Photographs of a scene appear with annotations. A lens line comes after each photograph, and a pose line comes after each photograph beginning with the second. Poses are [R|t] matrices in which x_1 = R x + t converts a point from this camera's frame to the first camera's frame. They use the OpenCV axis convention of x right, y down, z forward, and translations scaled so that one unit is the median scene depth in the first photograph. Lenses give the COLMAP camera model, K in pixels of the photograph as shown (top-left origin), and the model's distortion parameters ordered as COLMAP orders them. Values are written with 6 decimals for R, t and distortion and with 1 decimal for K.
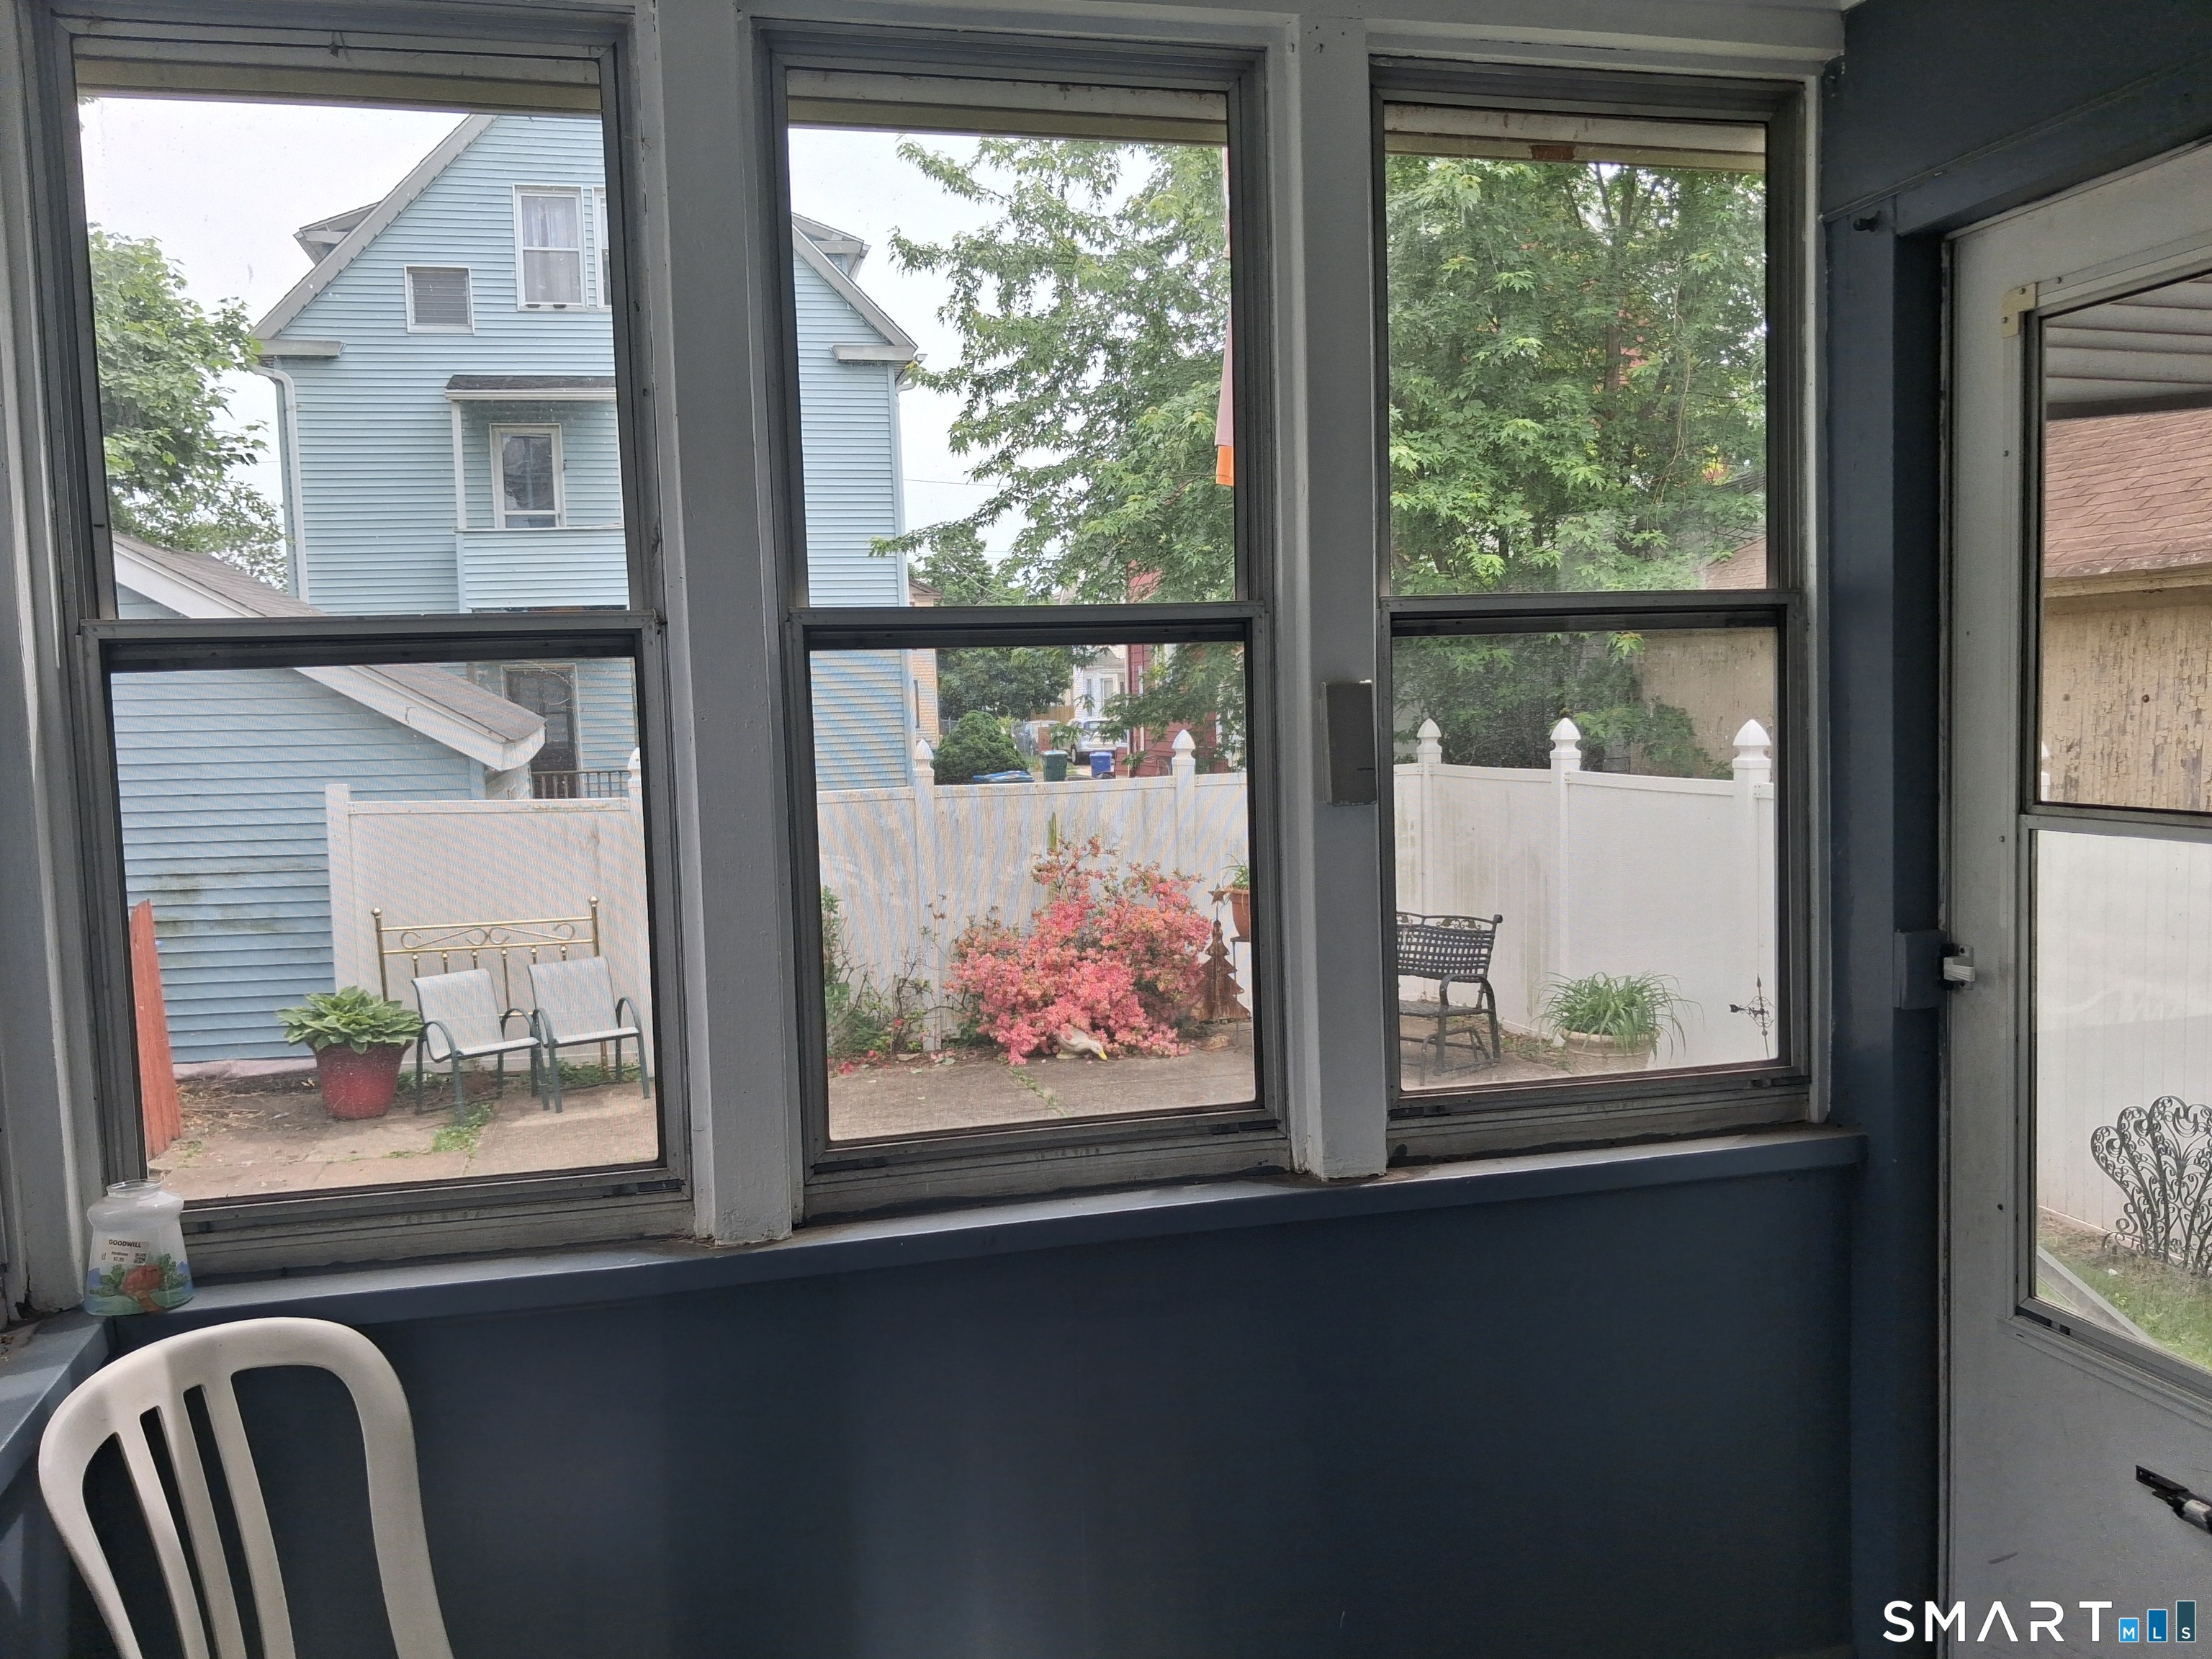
lens RADIAL K [[1749.3, 0, 1083.0], [0, 1749.3, 842.5], [0, 0, 1]] dist [0.042836, -0.070230]
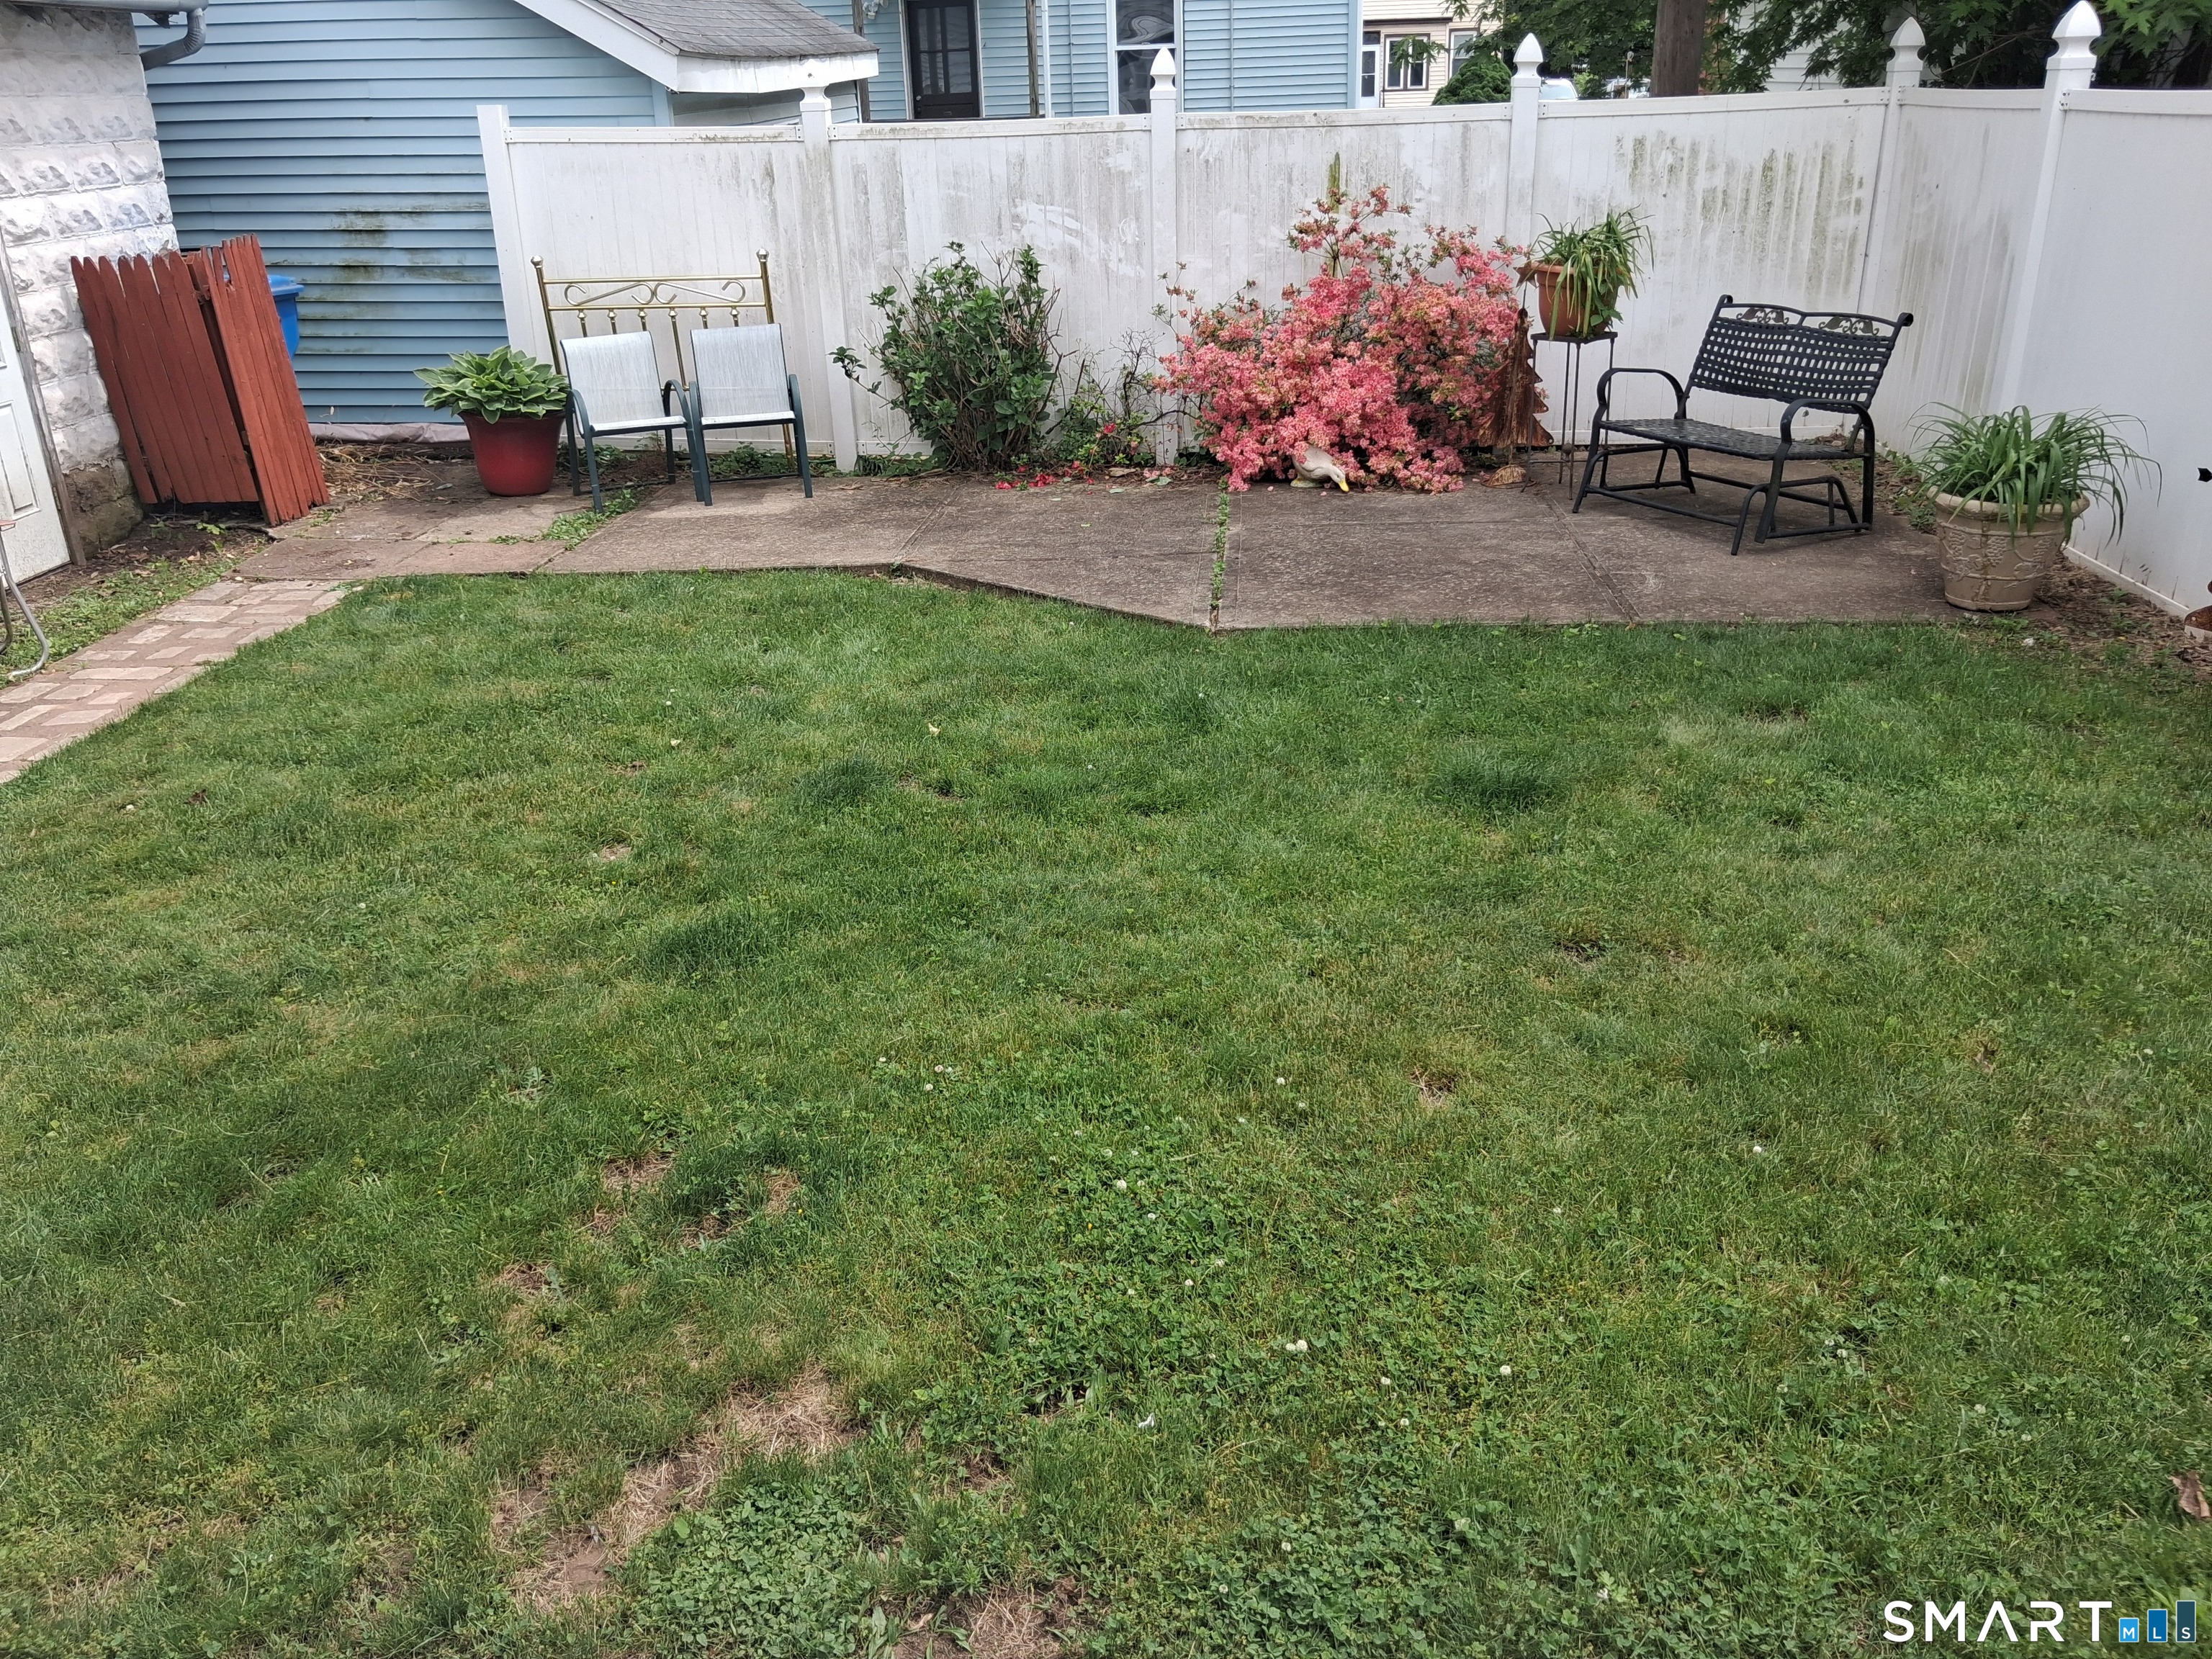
lens RADIAL K [[1749.3, 0, 1119.9], [0, 1749.3, 828.1], [0, 0, 1]] dist [0.042836, -0.070230]
pose [[0.947564, 0.126035, -0.293664, 0.163825], [-0.025662, 0.945985, 0.323194, 0.016330], [0.318535, -0.298710, 0.899615, 0.217123]]
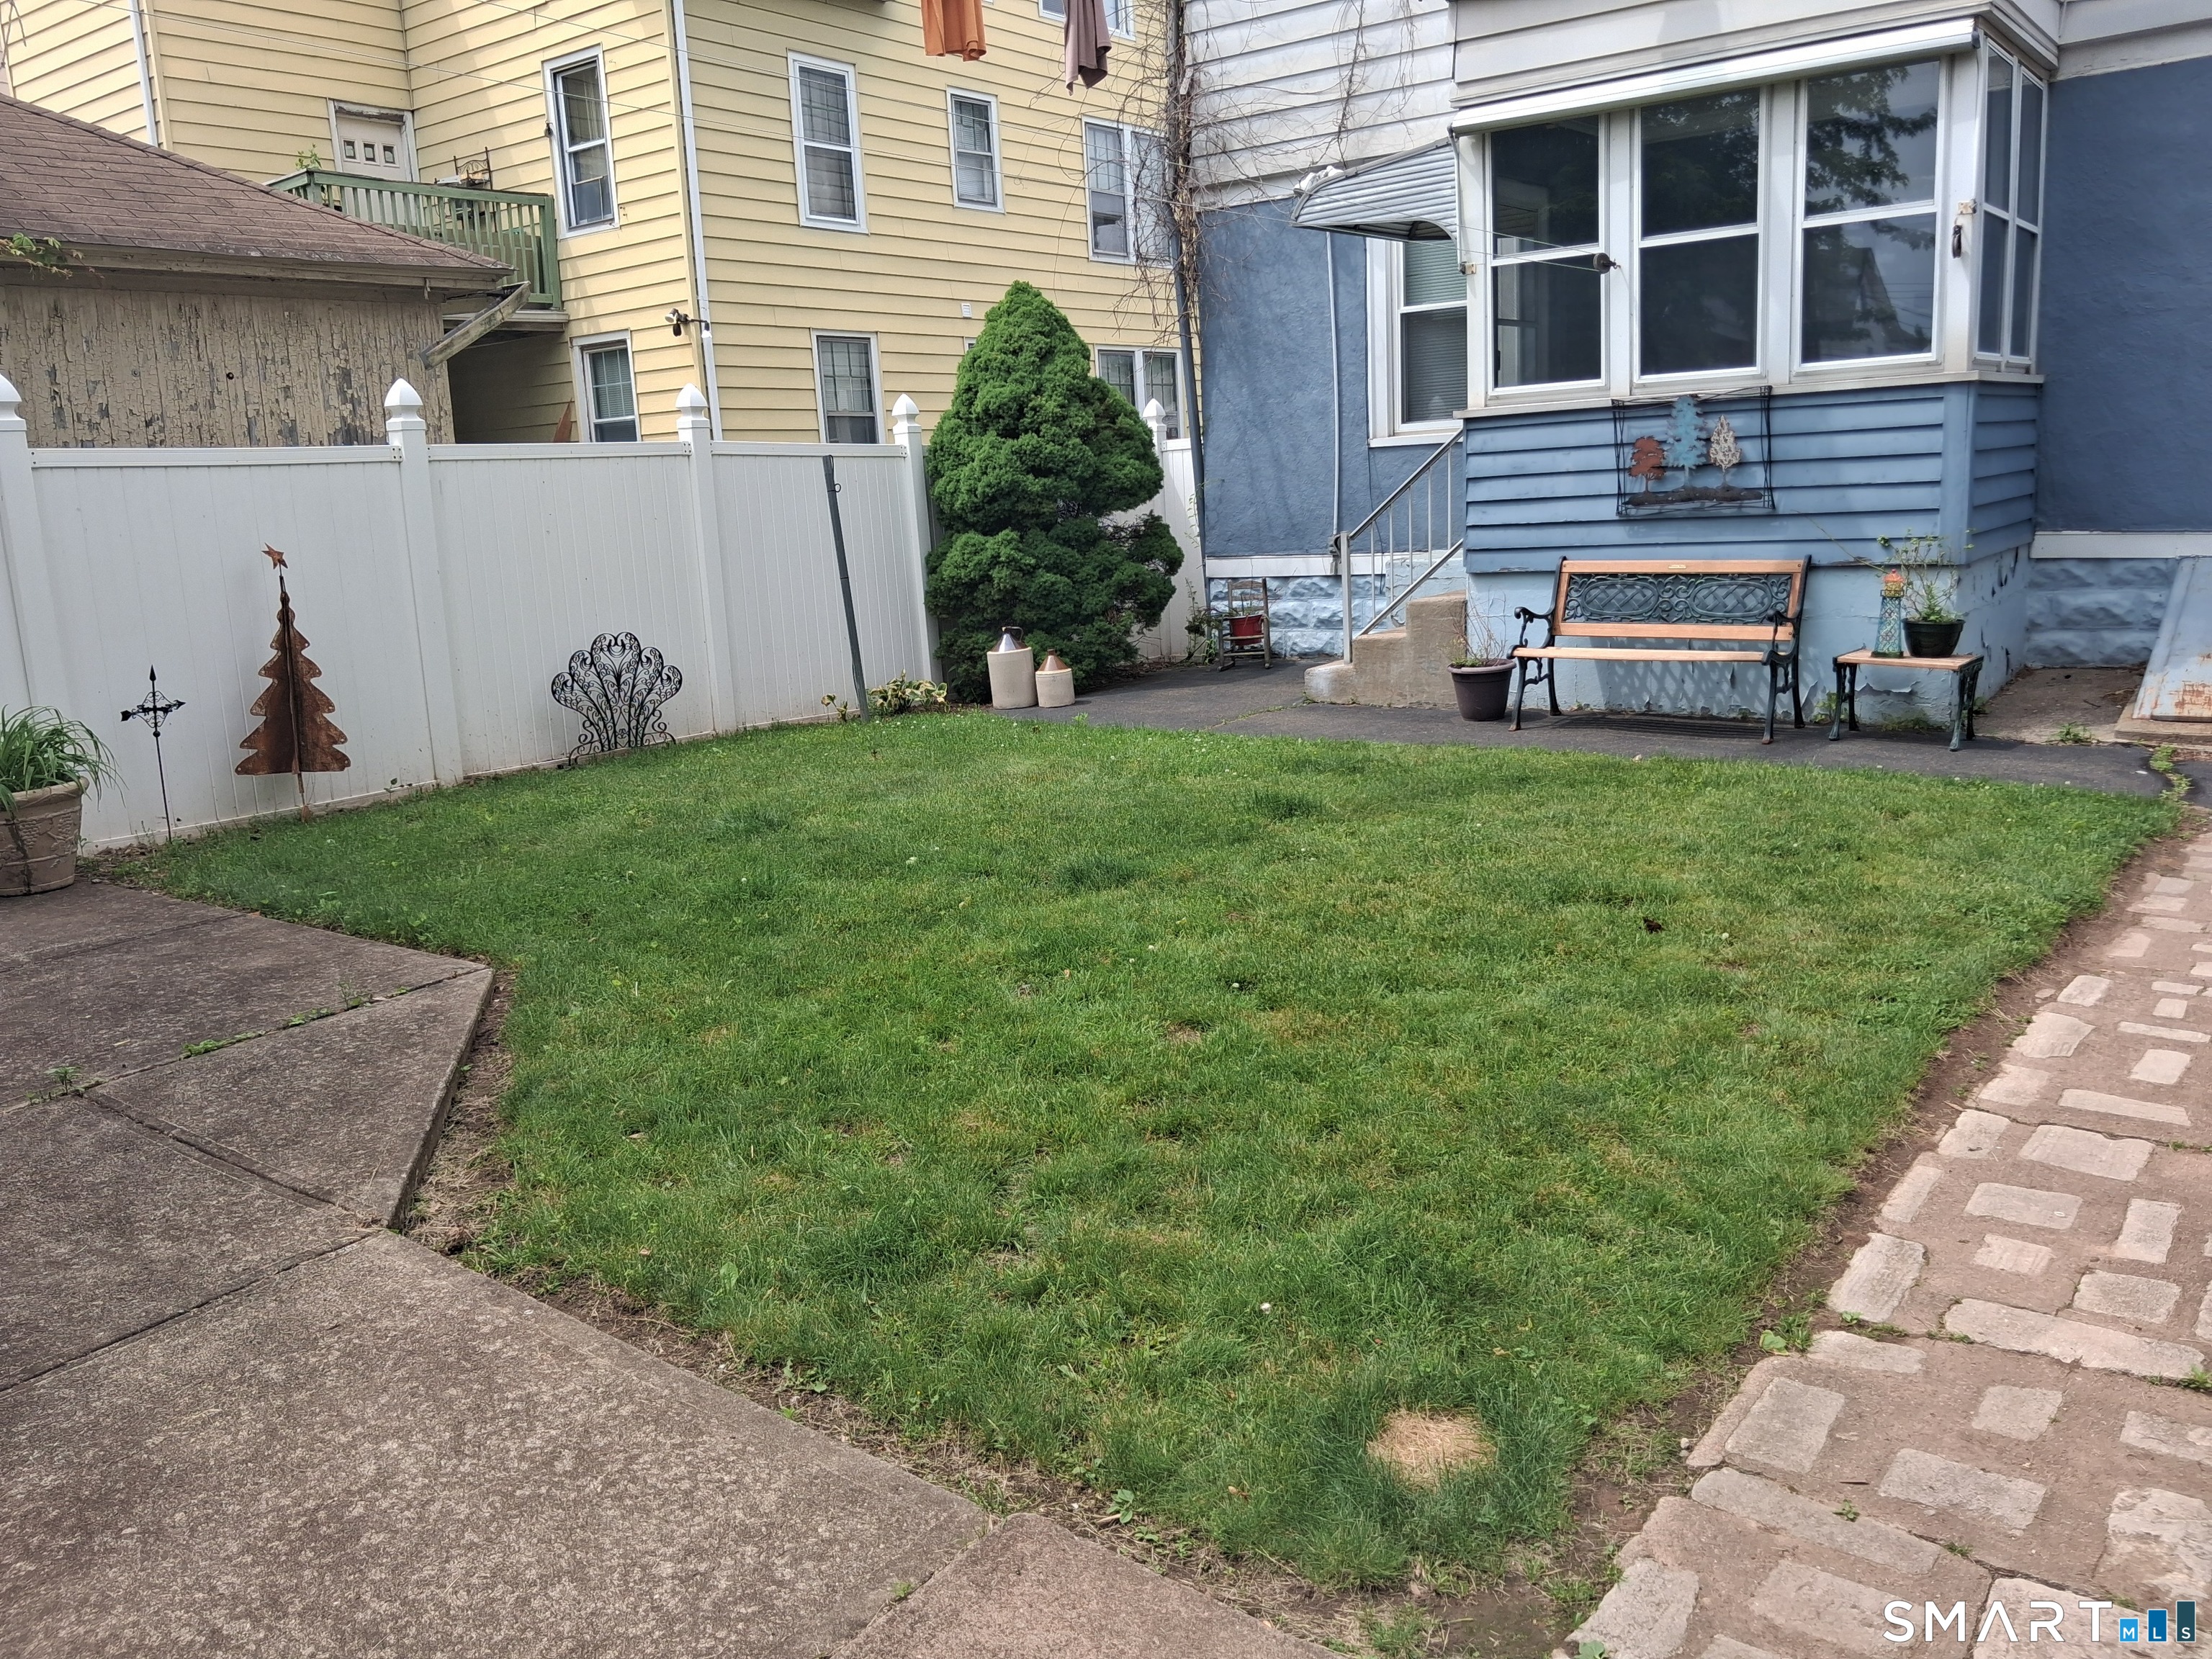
lens RADIAL K [[1749.3, 0, 1105.3], [0, 1749.3, 825.1], [0, 0, 1]] dist [0.042836, -0.070230]
pose [[-0.633666, -0.086069, 0.768804, -0.471534], [0.139731, 0.964712, 0.223171, 0.017109], [-0.760883, 0.248841, -0.599279, 0.951025]]
